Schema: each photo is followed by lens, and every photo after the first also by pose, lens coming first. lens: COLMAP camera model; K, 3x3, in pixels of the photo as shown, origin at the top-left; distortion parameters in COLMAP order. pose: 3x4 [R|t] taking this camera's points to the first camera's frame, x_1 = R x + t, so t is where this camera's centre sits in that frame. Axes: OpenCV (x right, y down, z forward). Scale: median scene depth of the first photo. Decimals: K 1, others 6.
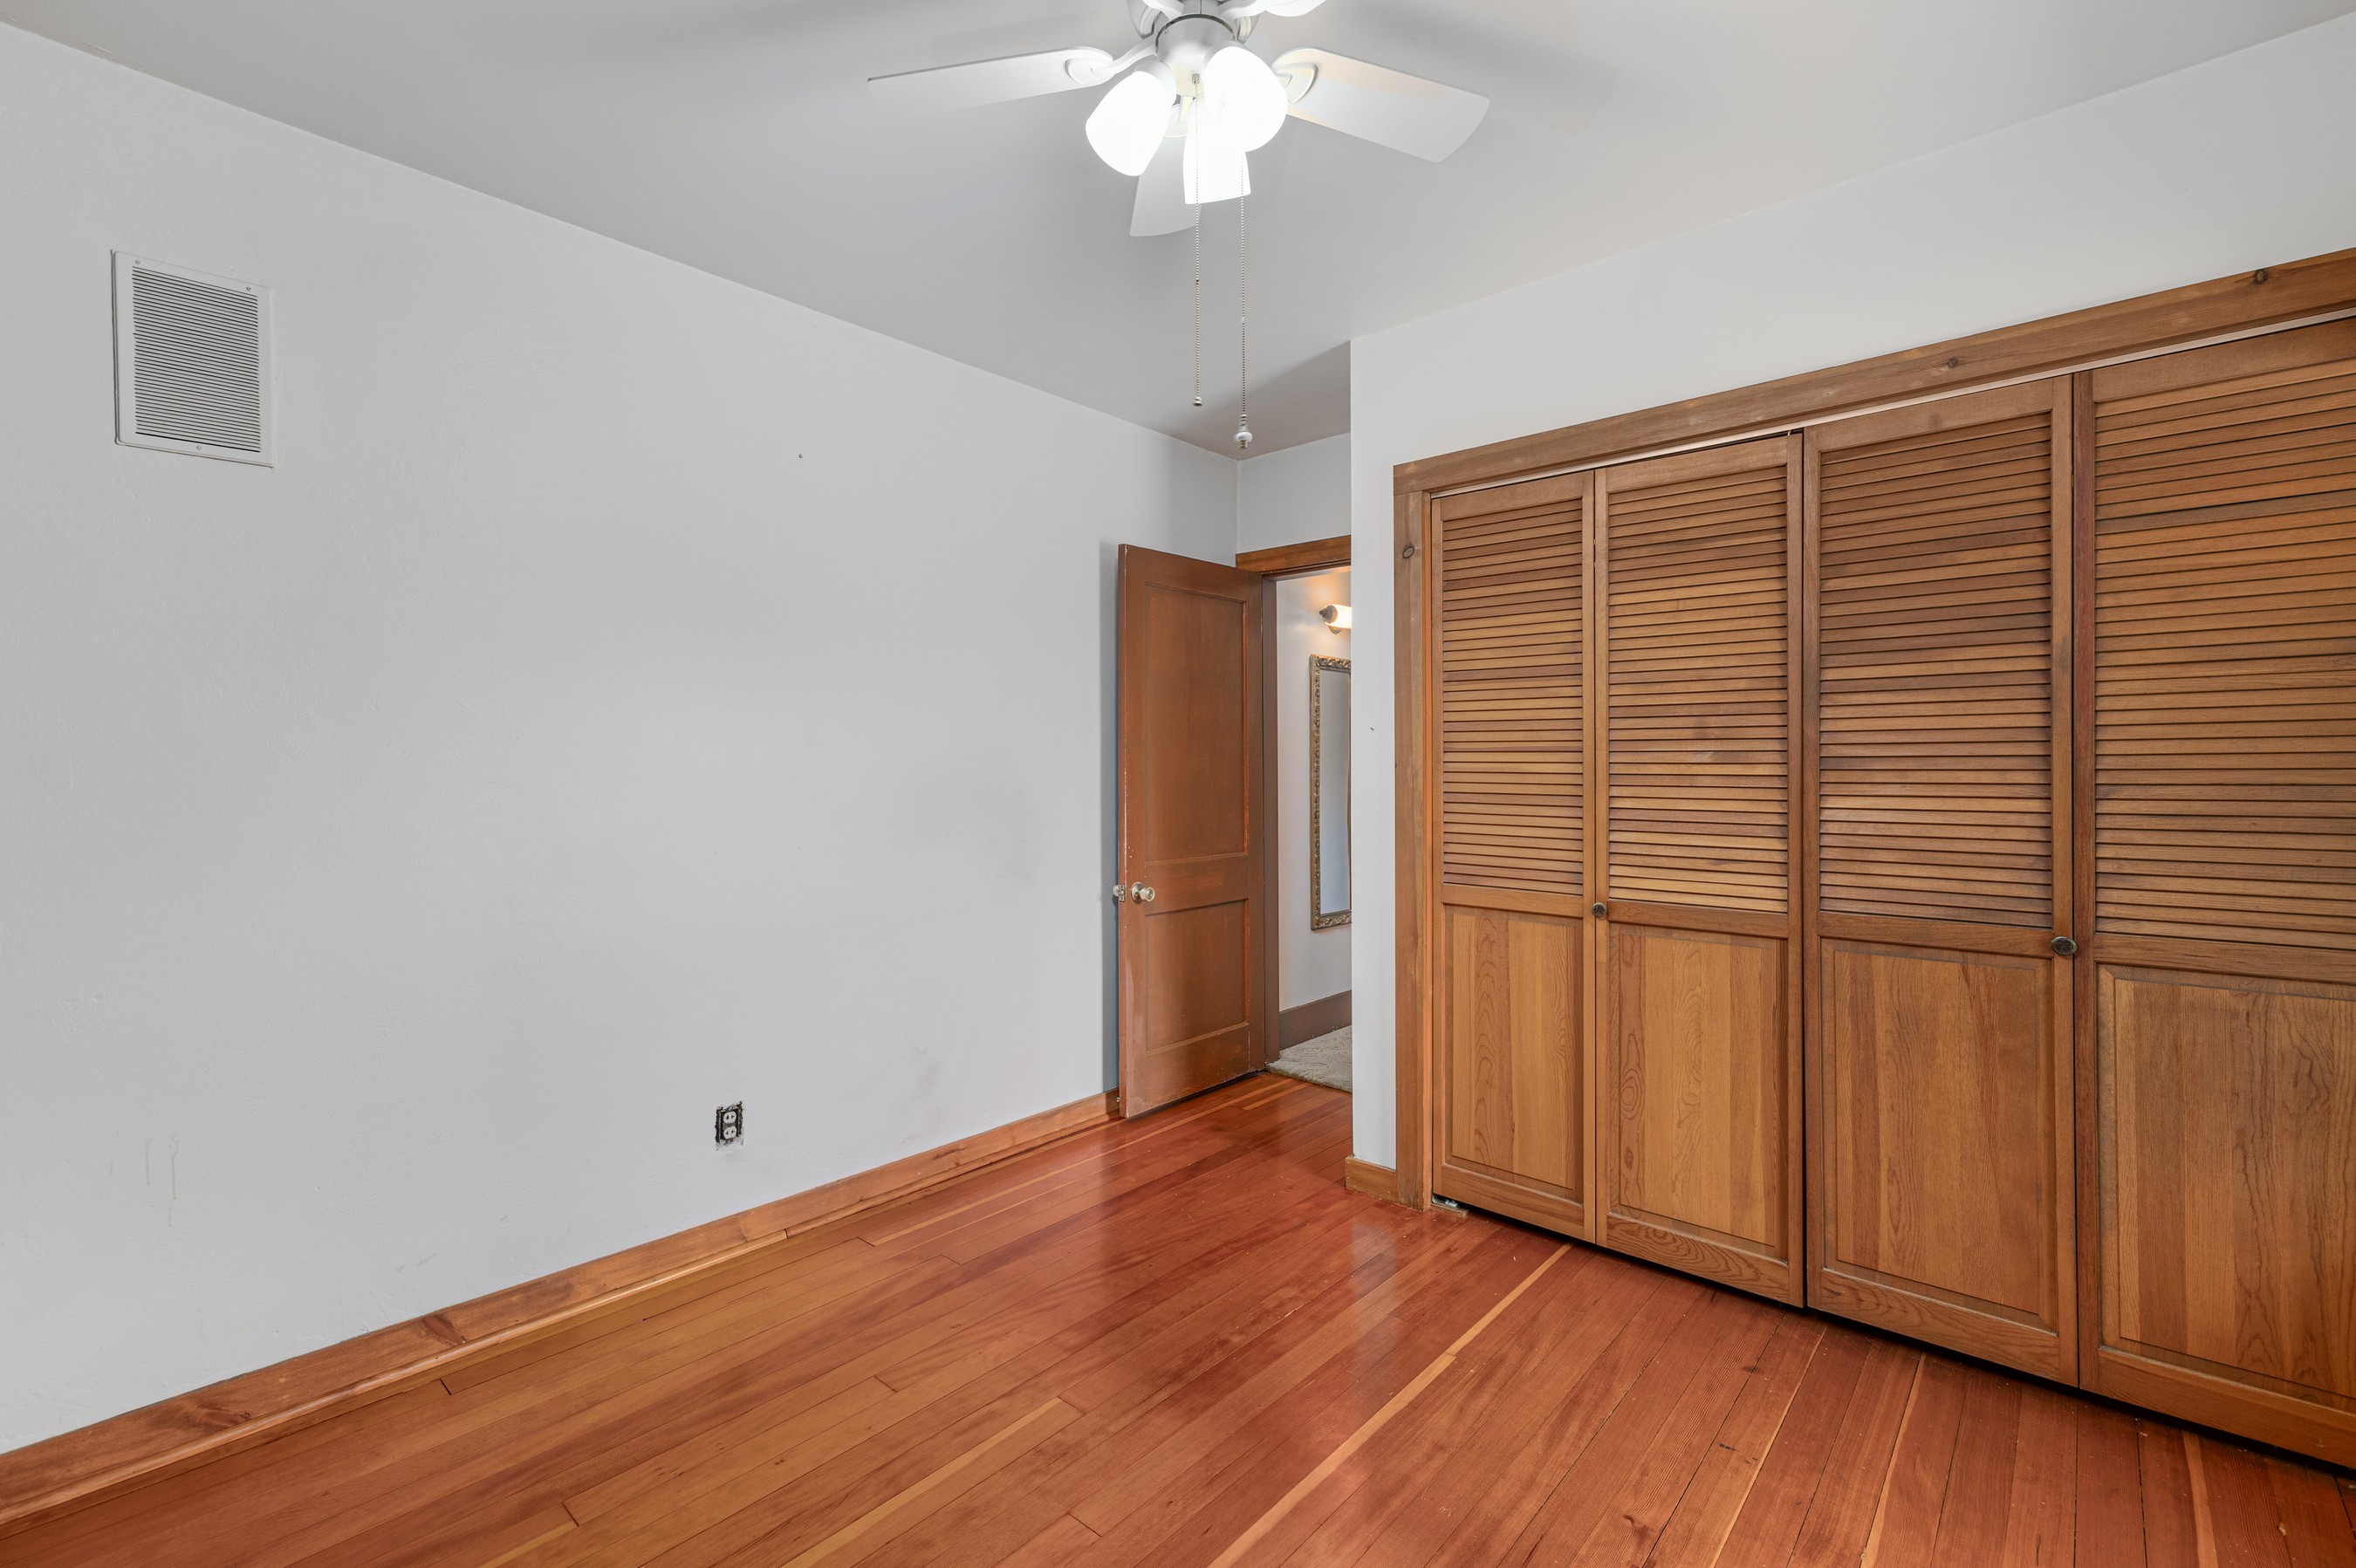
lens RADIAL K [[1029.4, 0, 1141.5], [0, 1029.4, 759.9], [0, 0, 1]] dist [0.000570, 0.000147]
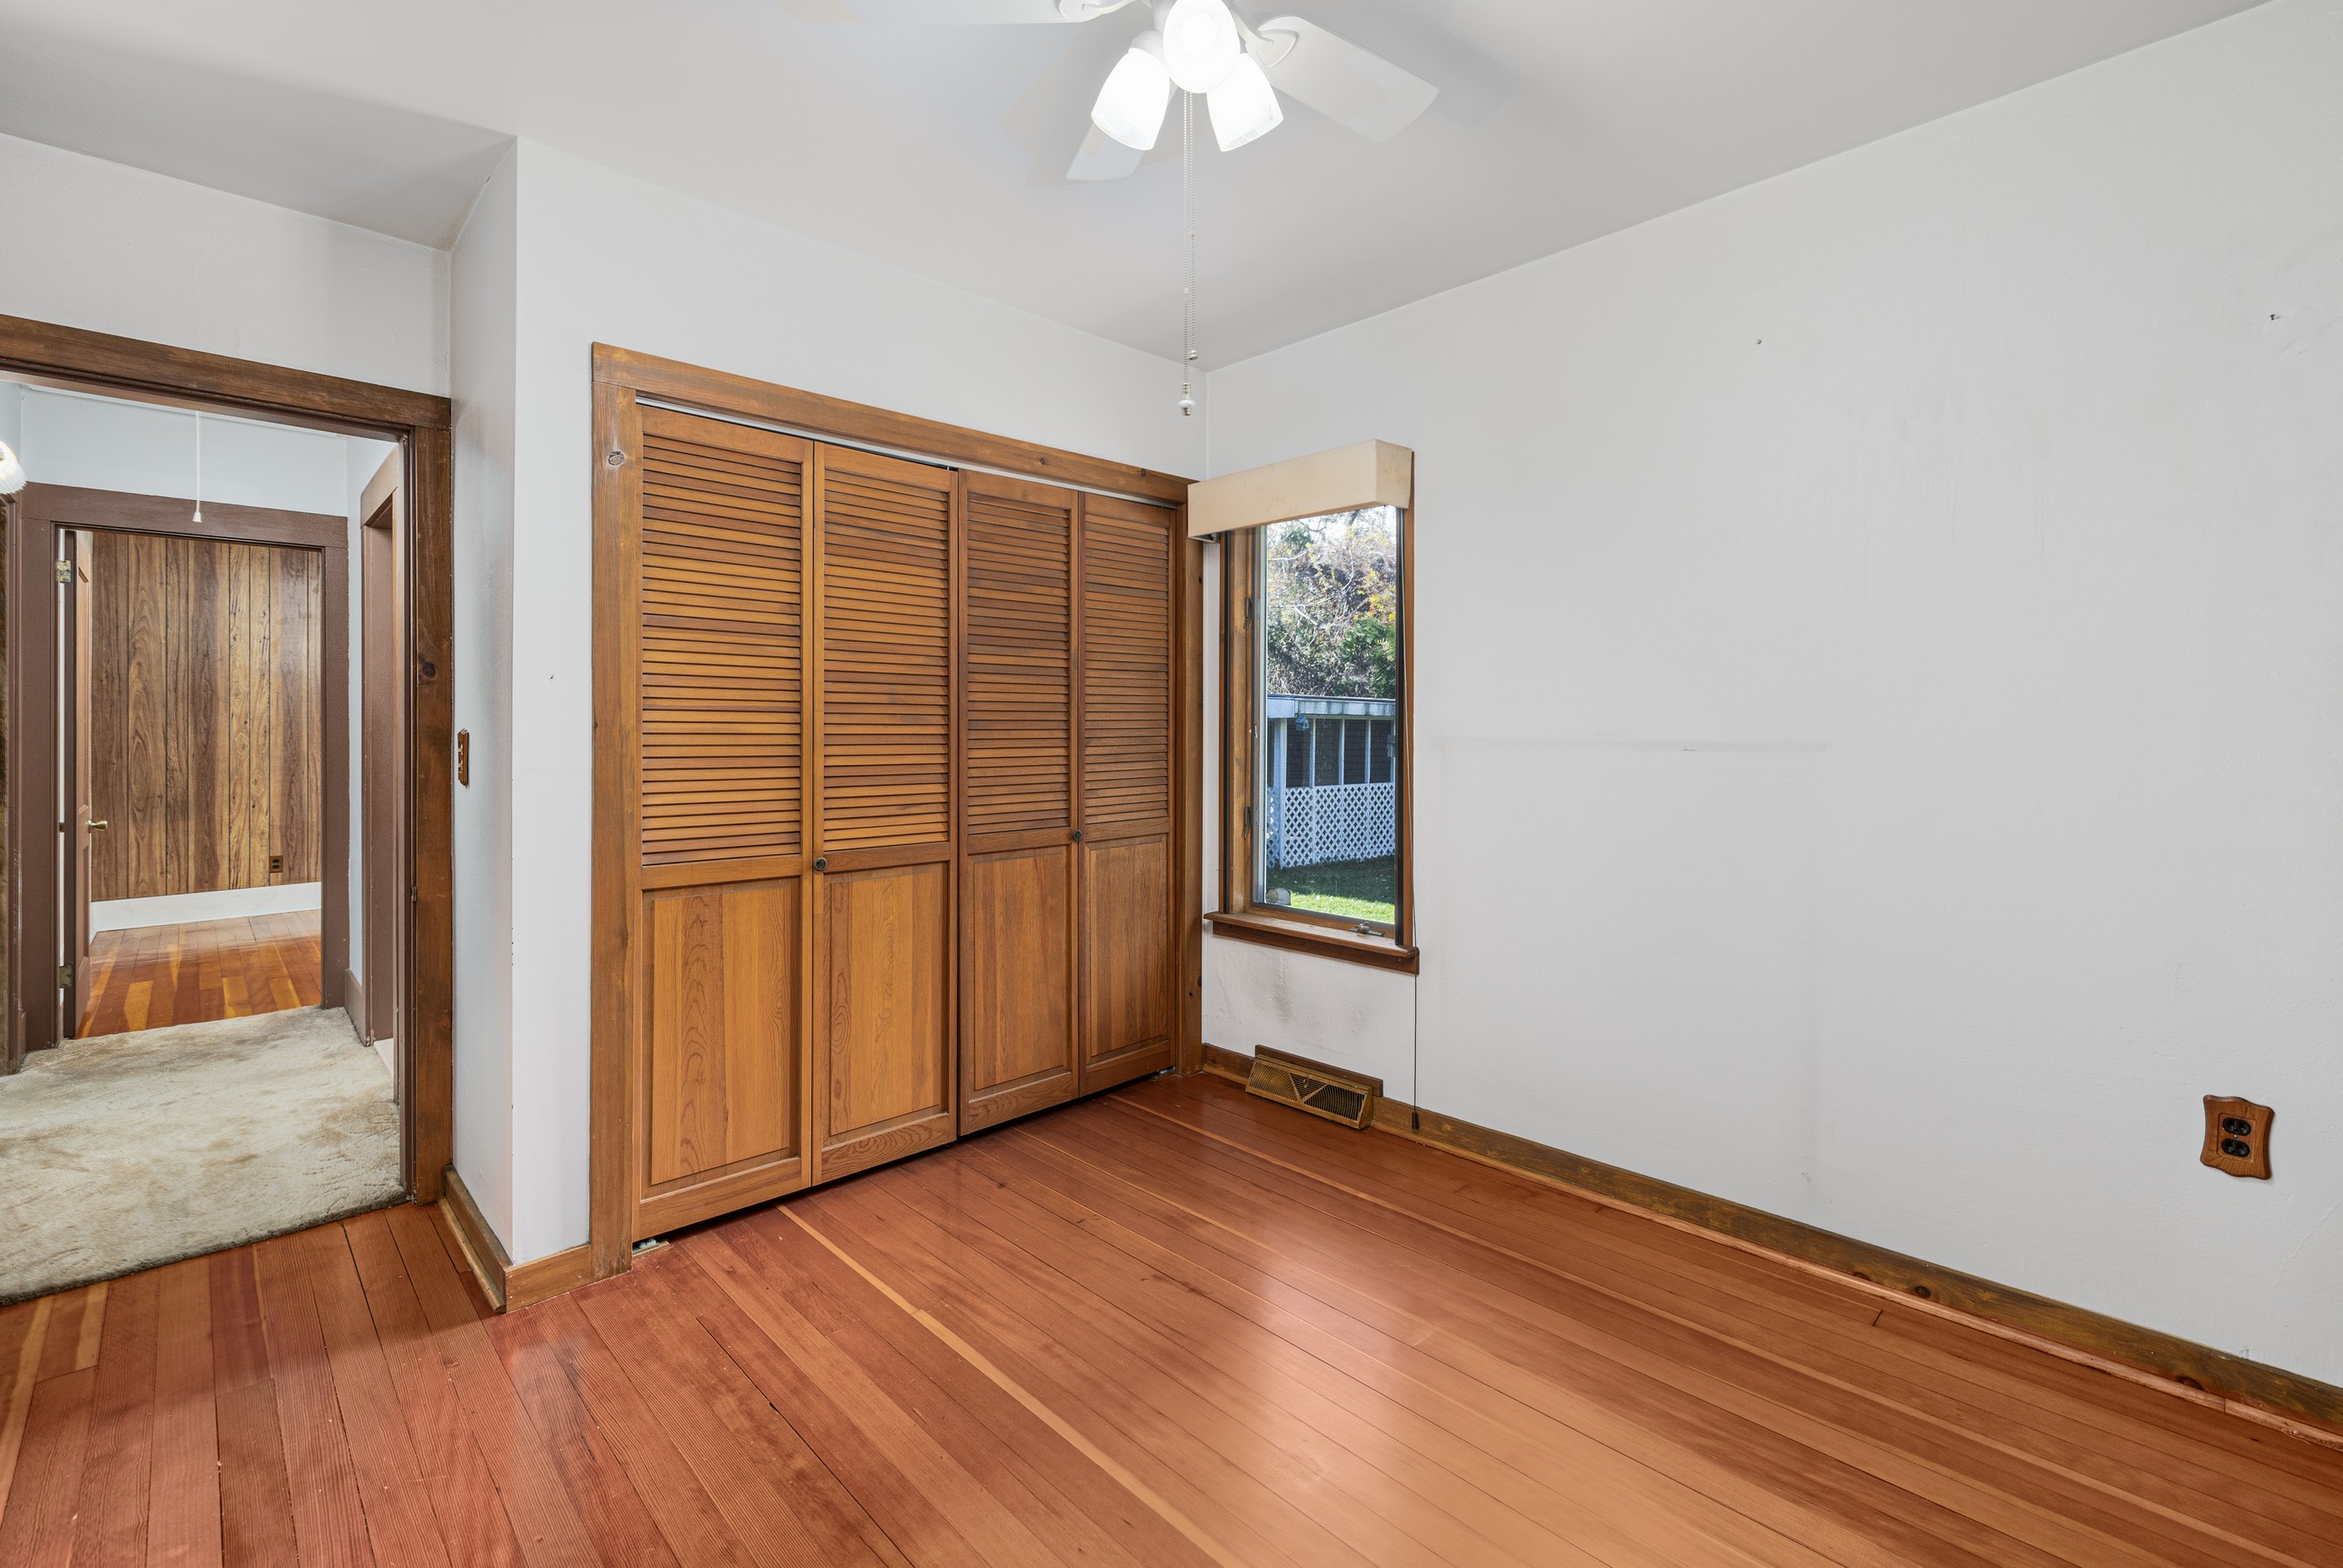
lens RADIAL K [[1020.2, 0, 1153.6], [0, 1020.2, 737.5], [0, 0, 1]] dist [0.000296, 0.000444]
pose [[0.064106, -0.004889, 0.997931, -0.624230], [-0.001974, 0.999985, 0.005026, 0.012258], [-0.997941, -0.002292, 0.064096, 0.655536]]
